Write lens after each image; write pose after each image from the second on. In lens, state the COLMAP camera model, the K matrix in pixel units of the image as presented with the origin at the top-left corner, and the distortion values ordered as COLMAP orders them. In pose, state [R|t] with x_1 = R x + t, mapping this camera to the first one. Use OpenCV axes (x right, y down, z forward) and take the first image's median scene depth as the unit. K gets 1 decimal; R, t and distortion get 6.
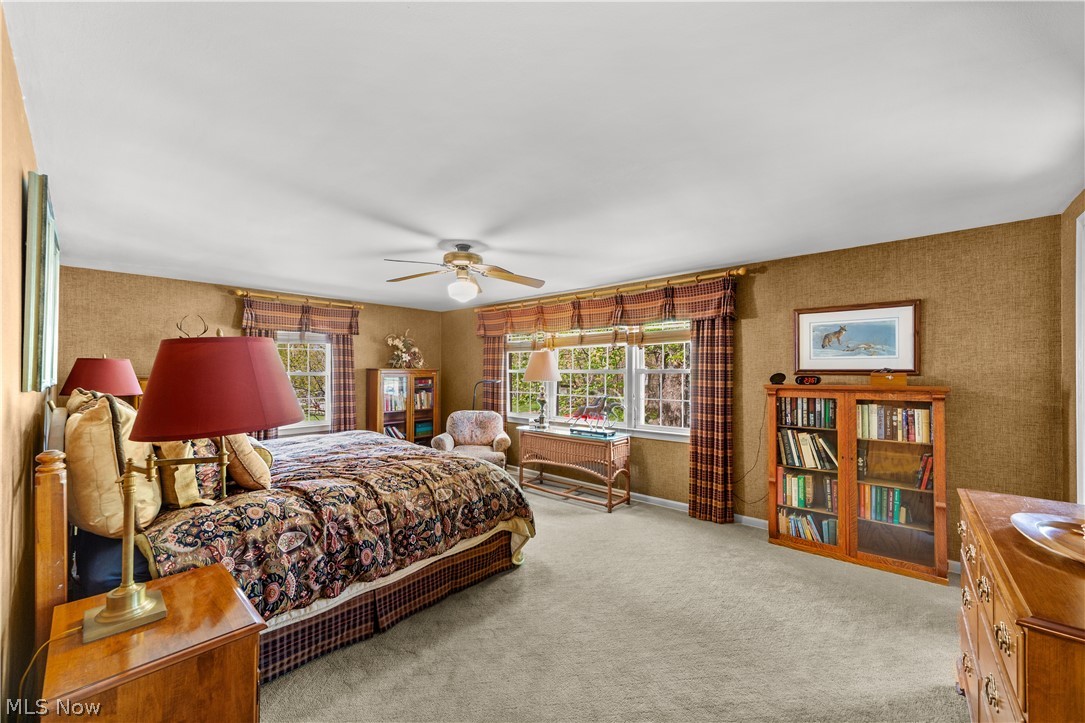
lens RADIAL K [[422.3, 0, 538.8], [0, 422.3, 367.0], [0, 0, 1]] dist [-0.009084, 0.002377]
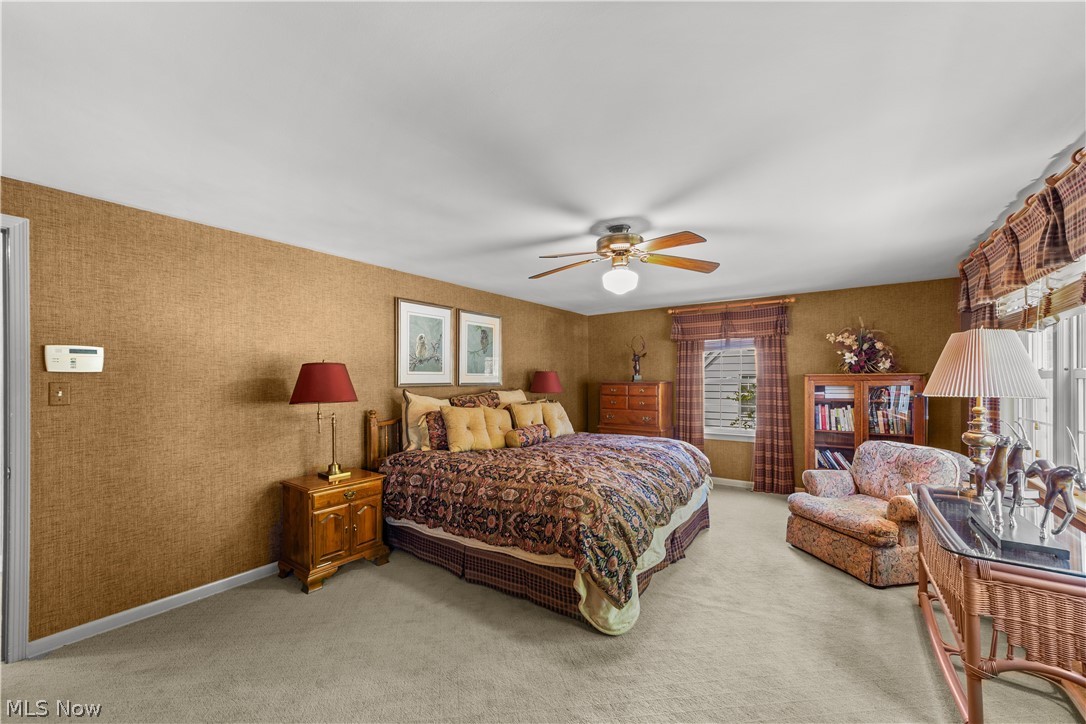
lens RADIAL K [[422.7, 0, 539.7], [0, 422.7, 378.8], [0, 0, 1]] dist [-0.009084, 0.002377]
pose [[0.106218, -0.002896, -0.994339, 0.719666], [0.014012, 0.999901, -0.001416, 0.014692], [0.994244, -0.013783, 0.106248, 0.842768]]
